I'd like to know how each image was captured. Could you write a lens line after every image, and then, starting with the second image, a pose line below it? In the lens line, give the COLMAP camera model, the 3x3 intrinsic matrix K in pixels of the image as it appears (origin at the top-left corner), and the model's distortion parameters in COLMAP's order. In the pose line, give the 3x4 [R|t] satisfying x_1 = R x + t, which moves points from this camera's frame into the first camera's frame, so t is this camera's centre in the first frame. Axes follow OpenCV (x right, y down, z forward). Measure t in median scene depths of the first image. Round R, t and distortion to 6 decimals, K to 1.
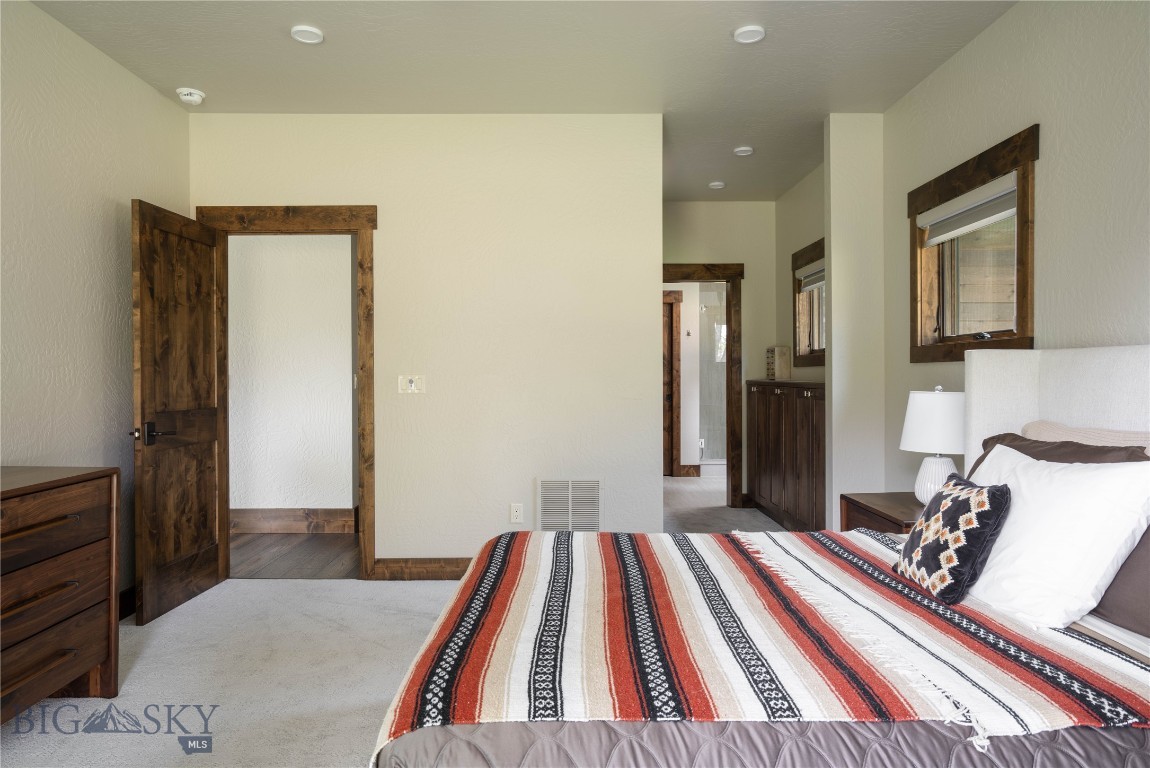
lens RADIAL K [[731.2, 0, 576.1], [0, 731.2, 379.8], [0, 0, 1]] dist [-0.005864, -0.000573]
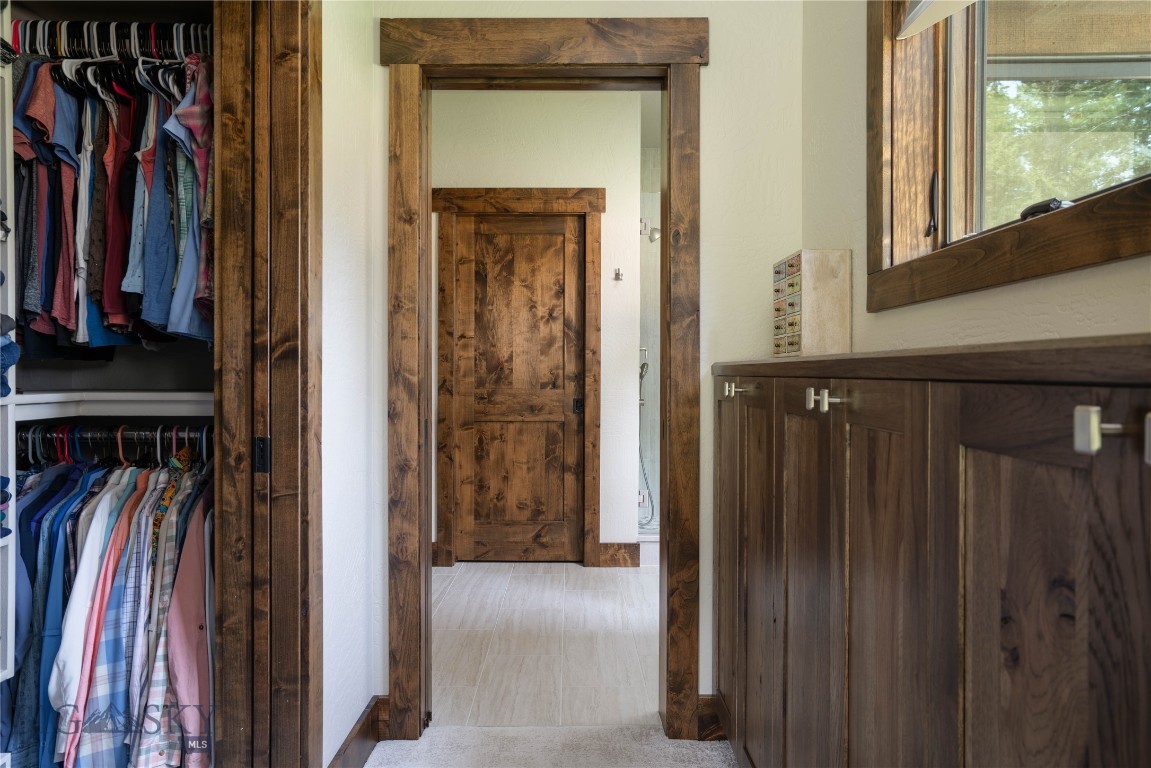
lens RADIAL K [[731.8, 0, 574.2], [0, 731.8, 383.2], [0, 0, 1]] dist [-0.005864, -0.000573]
pose [[0.999803, 0.005820, -0.018983, 0.174680], [-0.005711, 0.999967, 0.005796, 0.008247], [0.019016, -0.005687, 0.999803, 0.658832]]
